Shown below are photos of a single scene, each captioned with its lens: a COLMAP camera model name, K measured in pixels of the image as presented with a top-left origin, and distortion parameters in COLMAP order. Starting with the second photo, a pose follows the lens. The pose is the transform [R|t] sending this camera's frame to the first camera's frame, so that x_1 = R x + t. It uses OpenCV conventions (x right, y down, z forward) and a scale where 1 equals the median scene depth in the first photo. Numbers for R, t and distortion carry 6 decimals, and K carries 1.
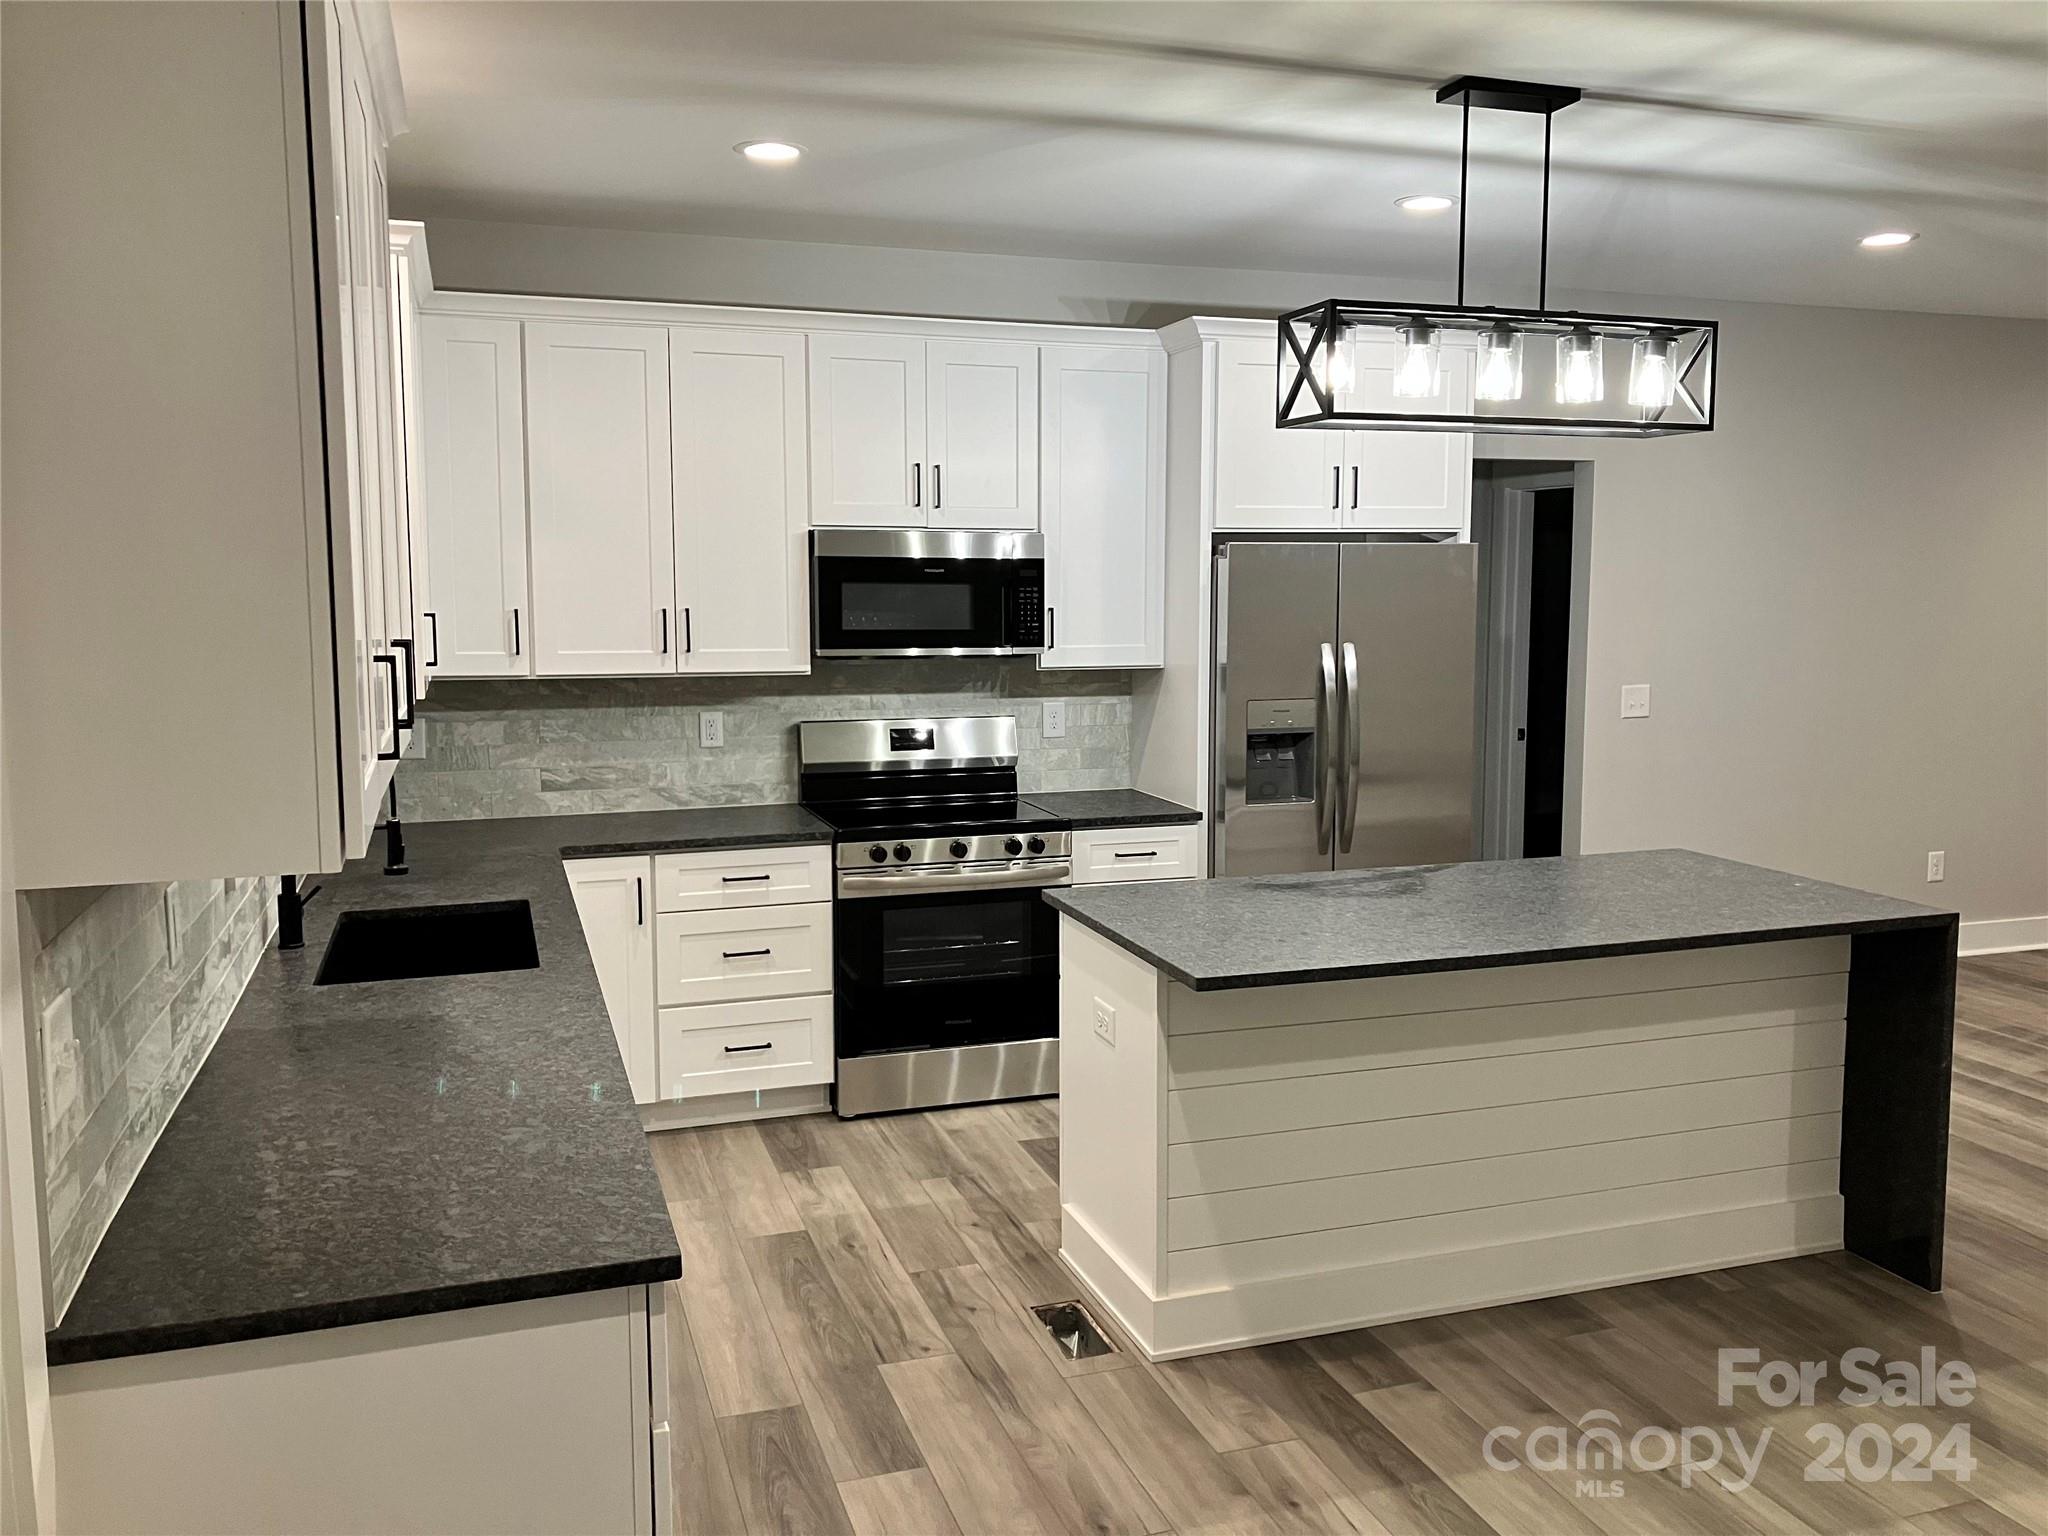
lens RADIAL K [[1688.5, 0, 1069.9], [0, 1688.5, 740.3], [0, 0, 1]] dist [0.044738, -0.092705]
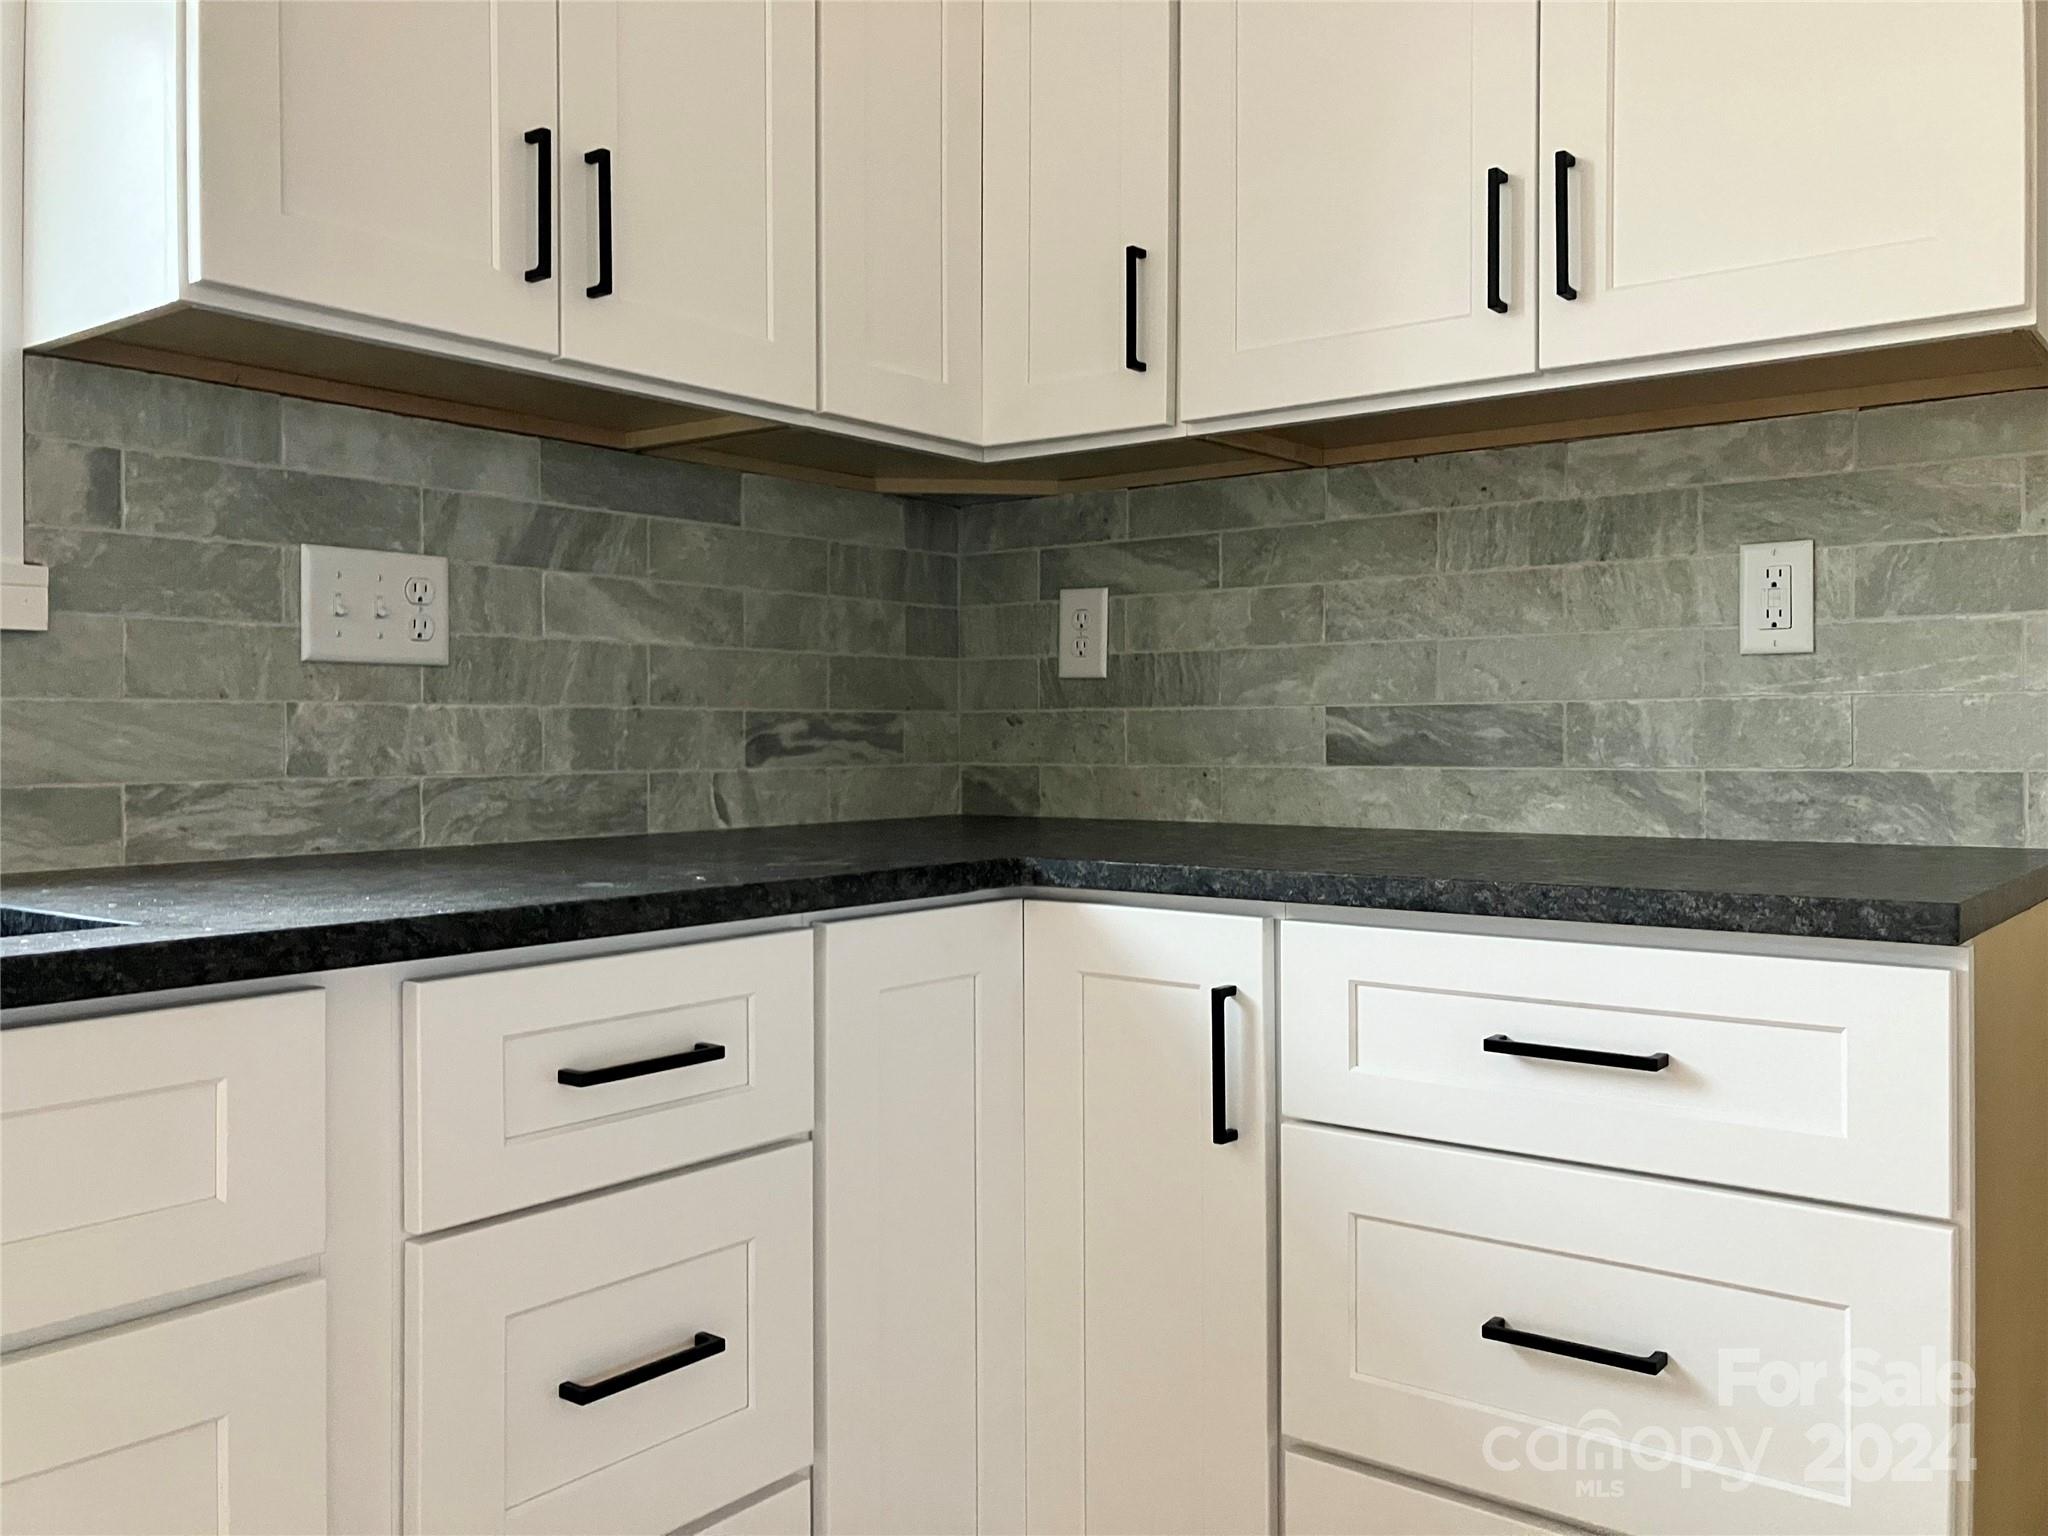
lens RADIAL K [[1669.1, 0, 1021.7], [0, 1669.1, 730.6], [0, 0, 1]] dist [0.028218, -0.003573]
pose [[0.539904, 0.000037, -0.841726, -0.020218], [-0.083153, 0.995111, -0.053294, 0.048731], [0.837609, 0.098766, 0.537268, 0.722038]]
